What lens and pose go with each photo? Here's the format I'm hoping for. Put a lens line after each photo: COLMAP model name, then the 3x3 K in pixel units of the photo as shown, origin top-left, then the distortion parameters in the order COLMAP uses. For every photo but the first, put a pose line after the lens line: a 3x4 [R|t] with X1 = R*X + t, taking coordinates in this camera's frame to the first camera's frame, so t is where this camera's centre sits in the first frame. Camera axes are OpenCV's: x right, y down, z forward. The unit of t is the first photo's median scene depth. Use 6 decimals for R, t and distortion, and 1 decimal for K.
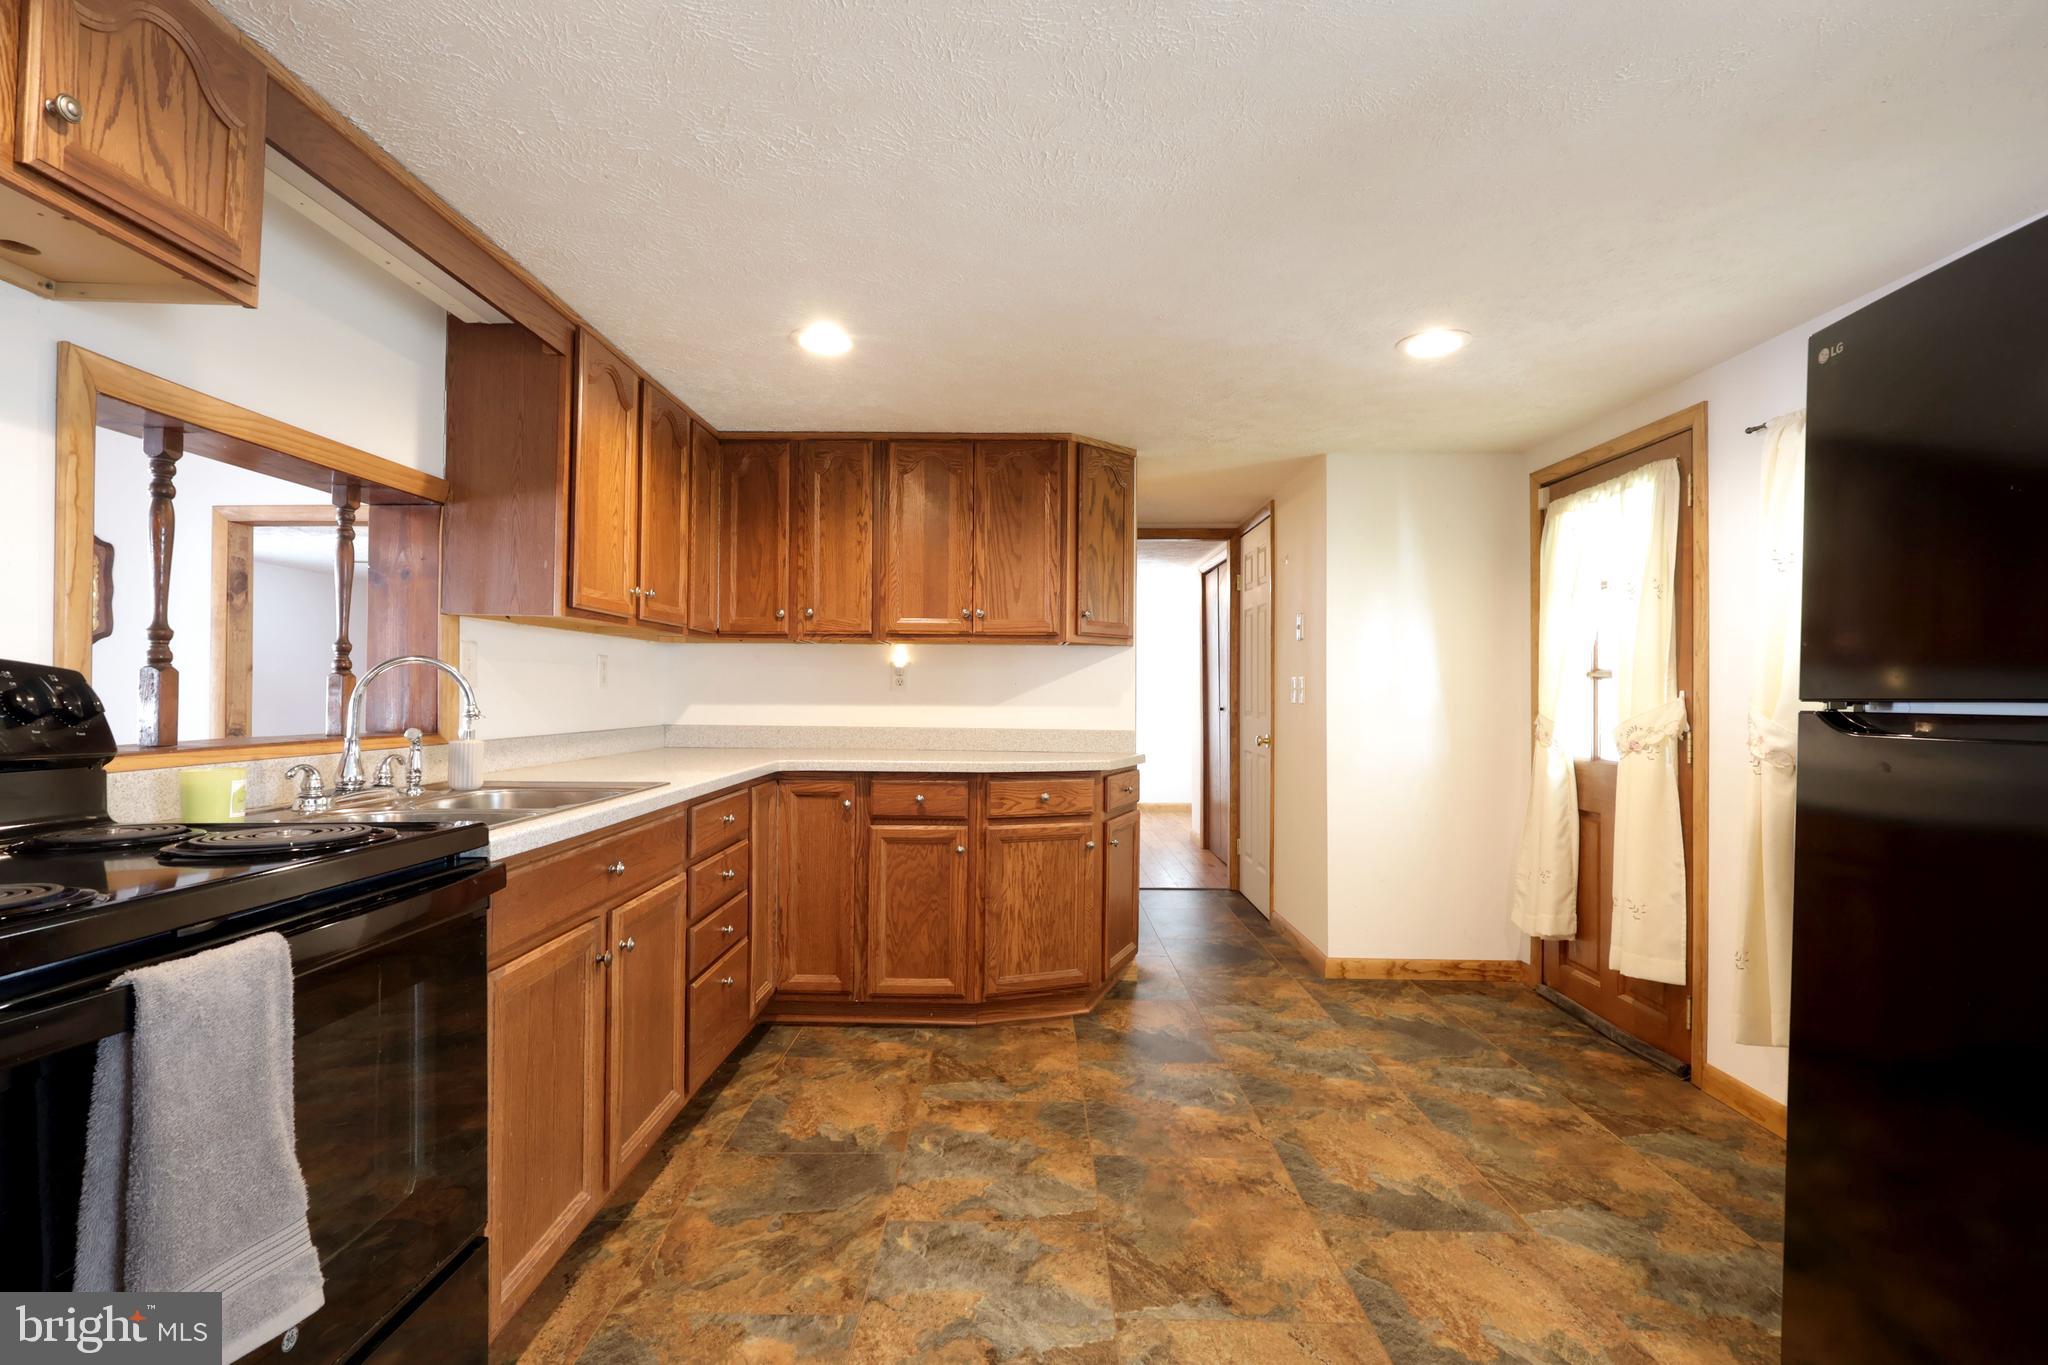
lens RADIAL K [[977.7, 0, 1034.3], [0, 977.7, 673.1], [0, 0, 1]] dist [0.000723, -0.000373]
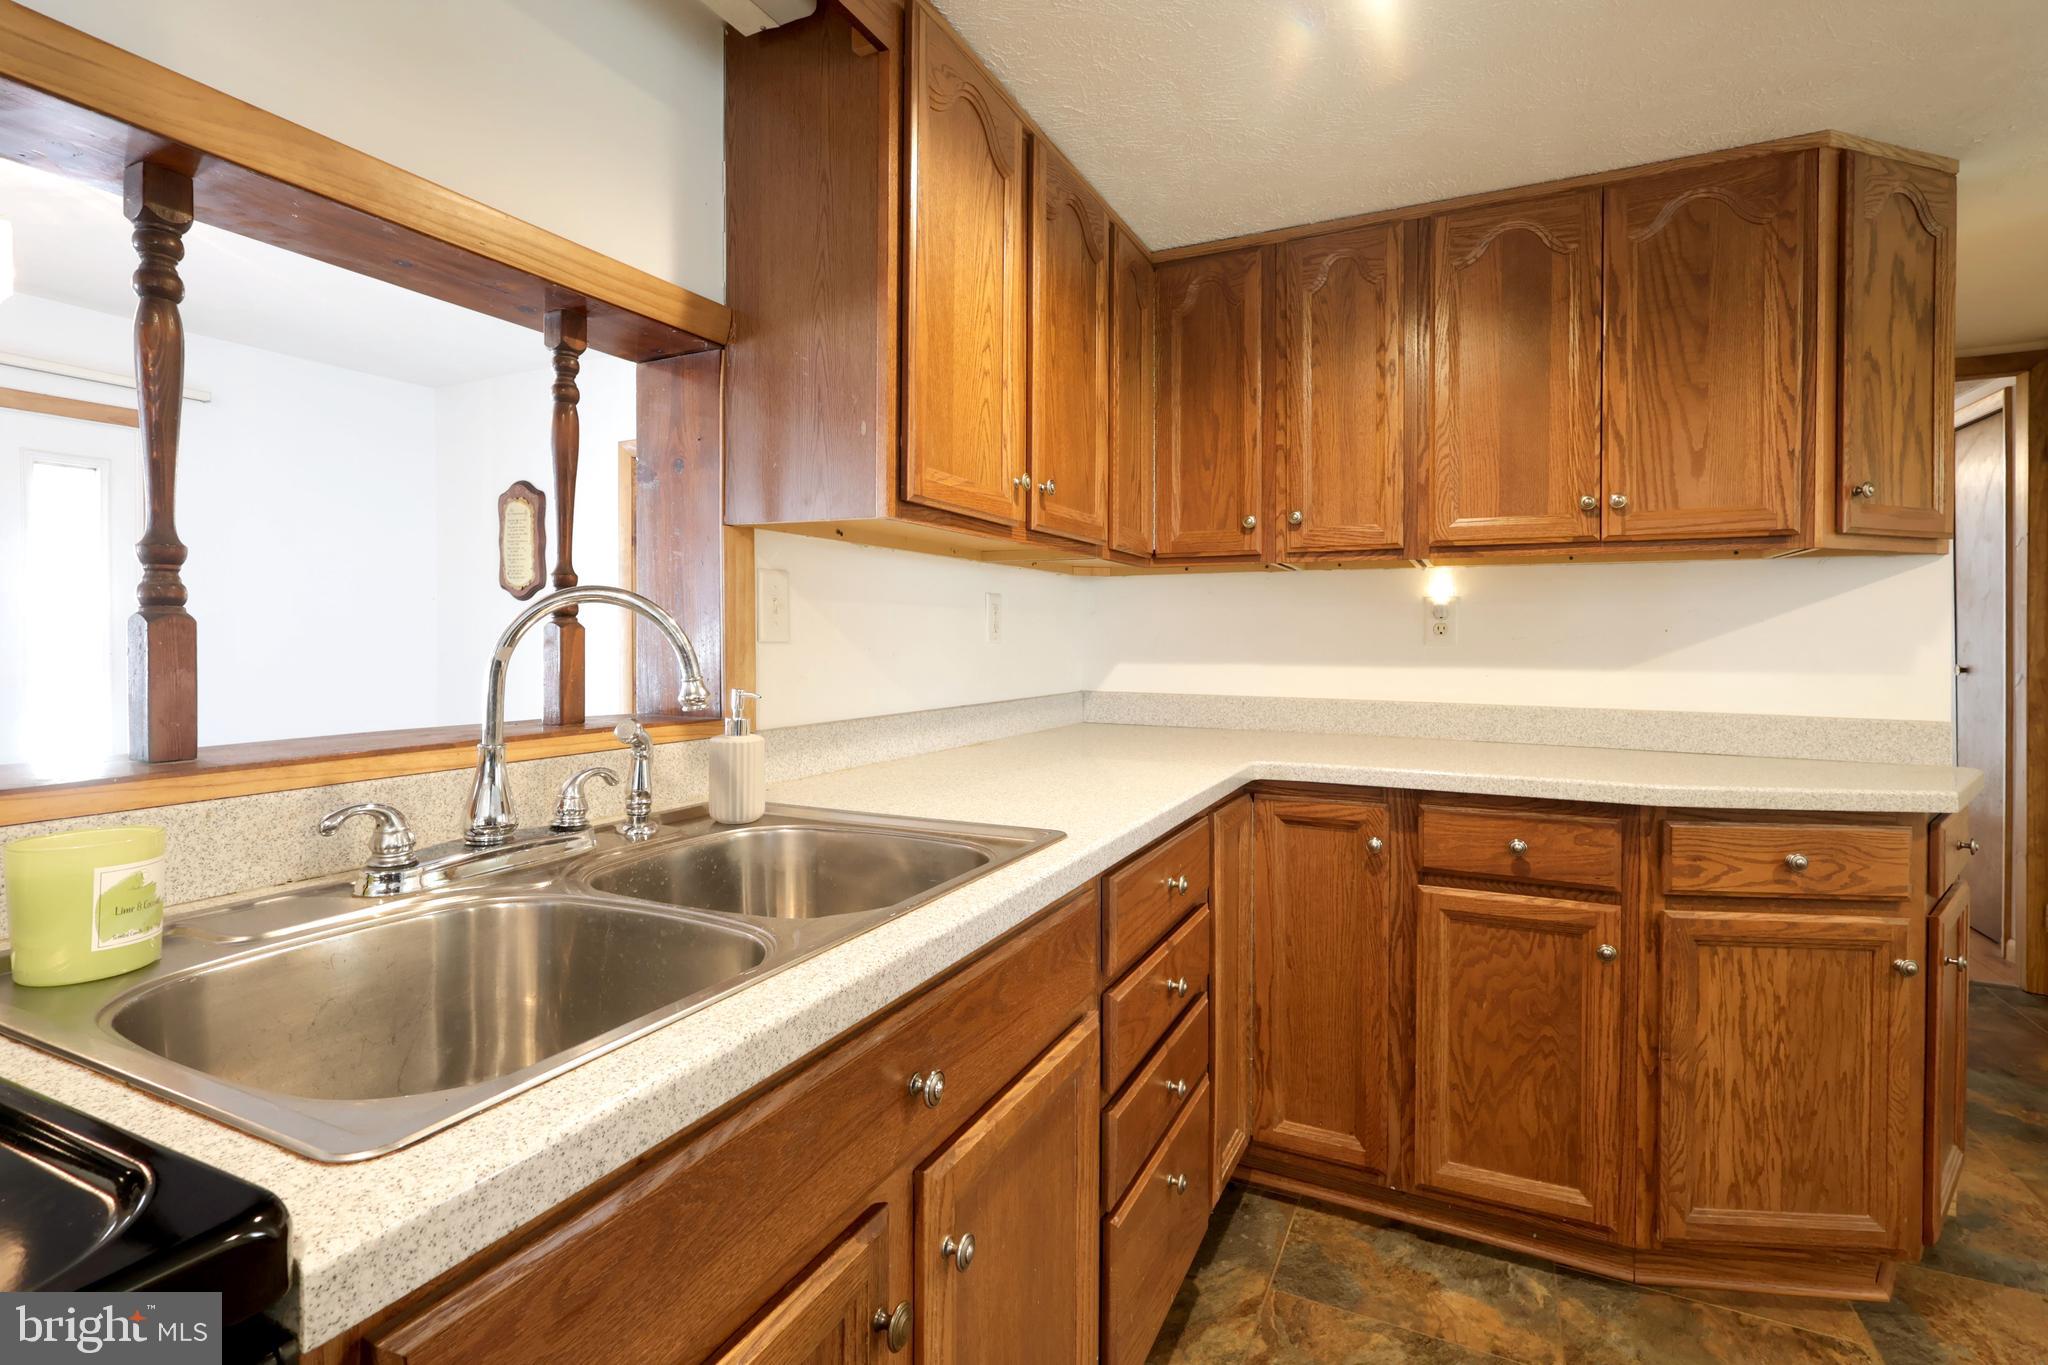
lens RADIAL K [[977.7, 0, 1005.1], [0, 977.7, 641.1], [0, 0, 1]] dist [0.000723, -0.000373]
pose [[0.894704, -0.000758, -0.446660, -0.126632], [0.010969, 0.999734, 0.020275, 0.001706], [0.446525, -0.023040, 0.894474, 0.387519]]
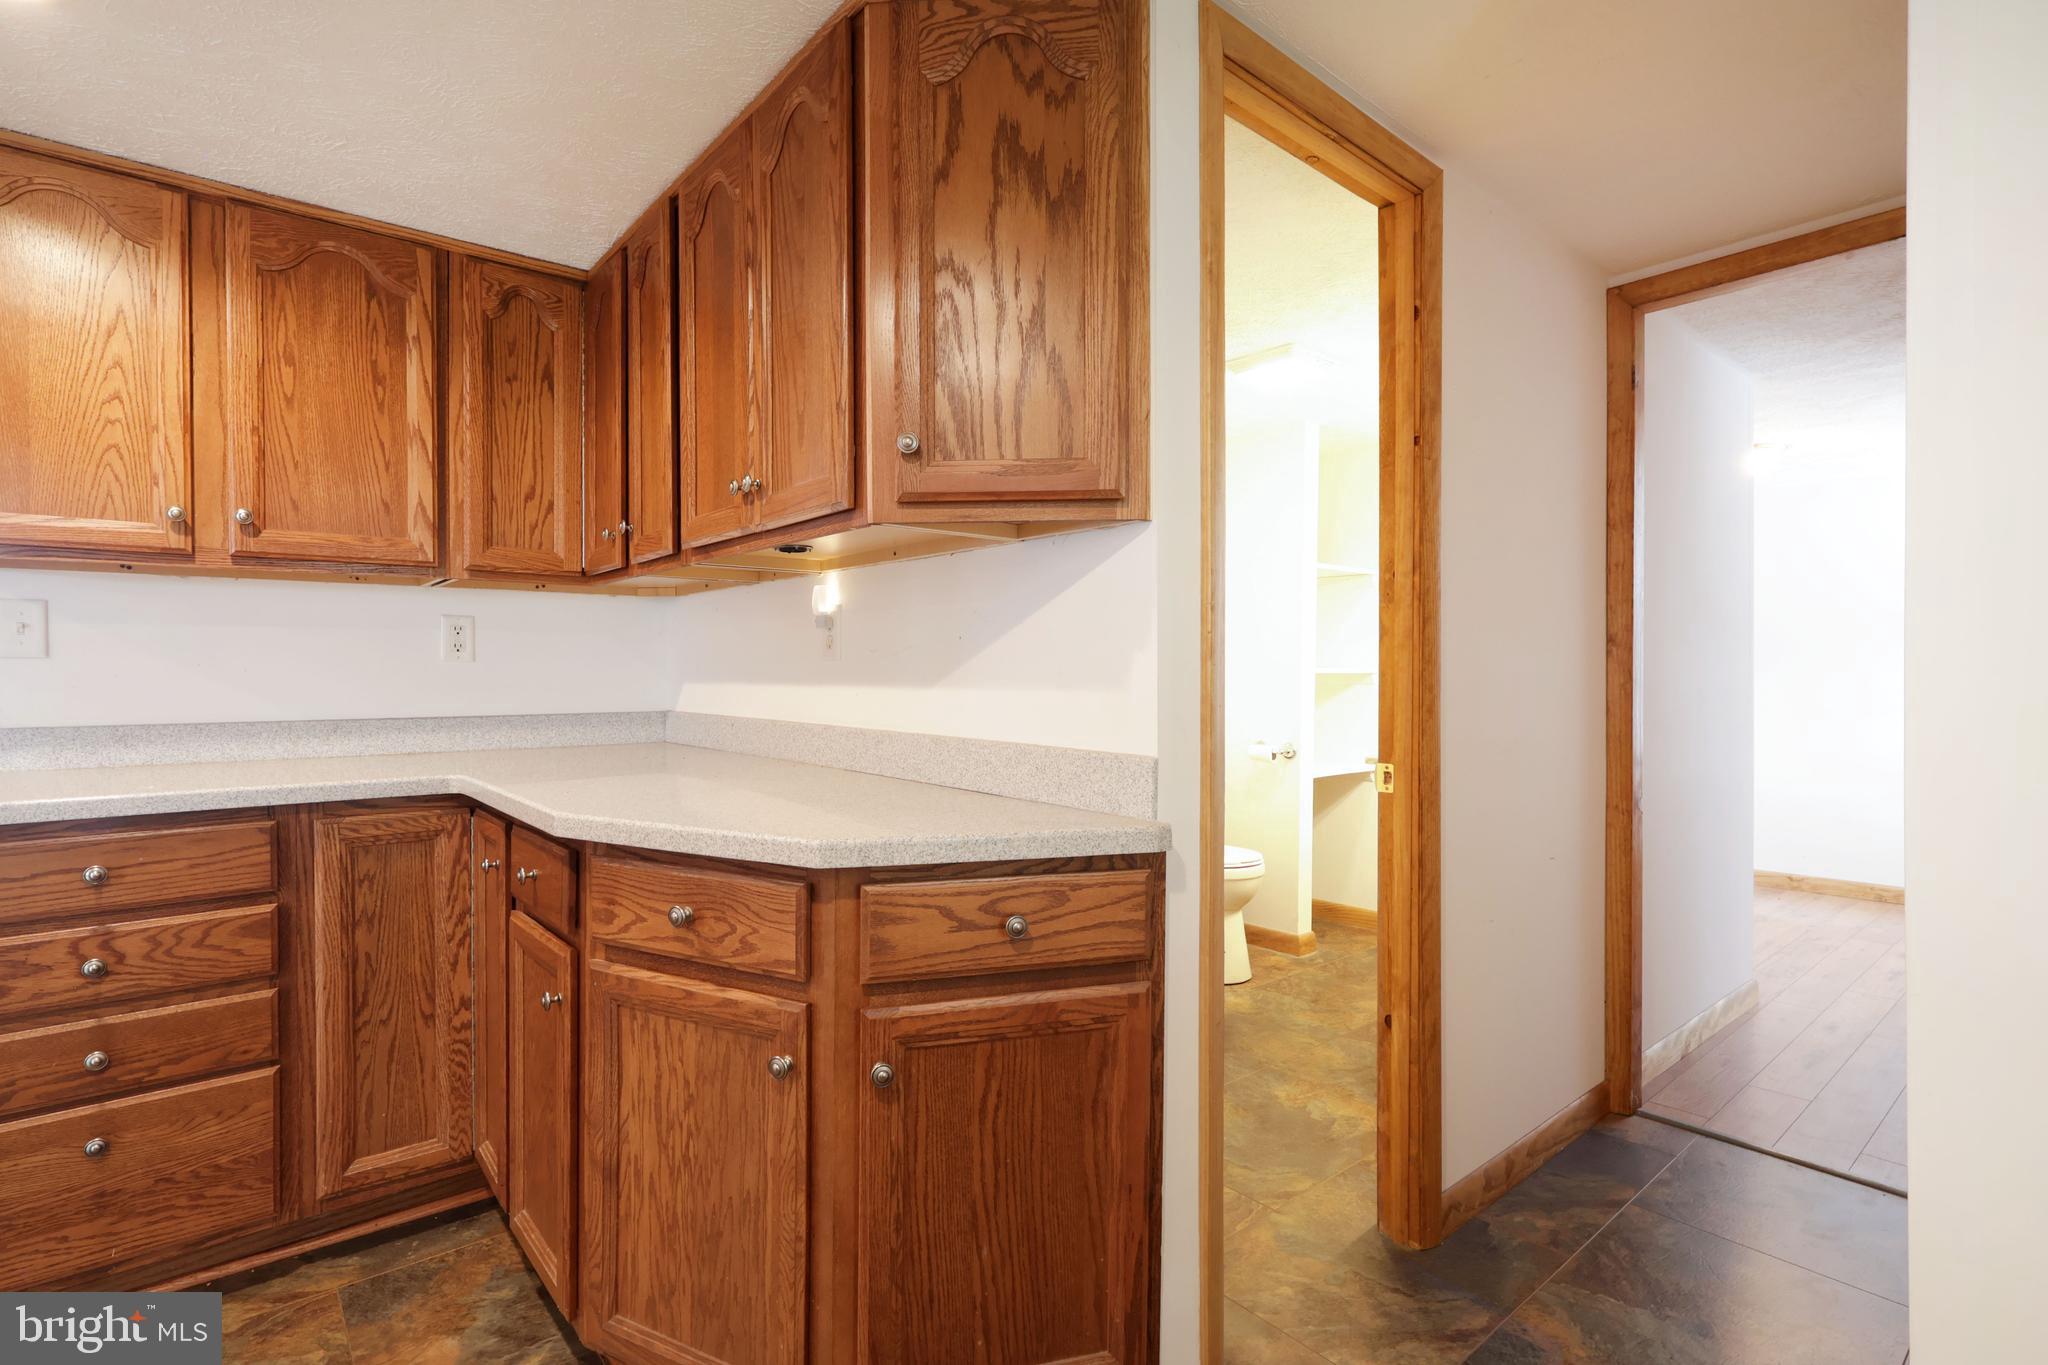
lens RADIAL K [[977.7, 0, 1024.3], [0, 977.7, 680.4], [0, 0, 1]] dist [0.000723, -0.000373]
pose [[0.636310, -0.002203, -0.771430, 0.408495], [0.022560, 0.999621, 0.015754, 0.028649], [0.771103, -0.027428, 0.636119, 0.863793]]
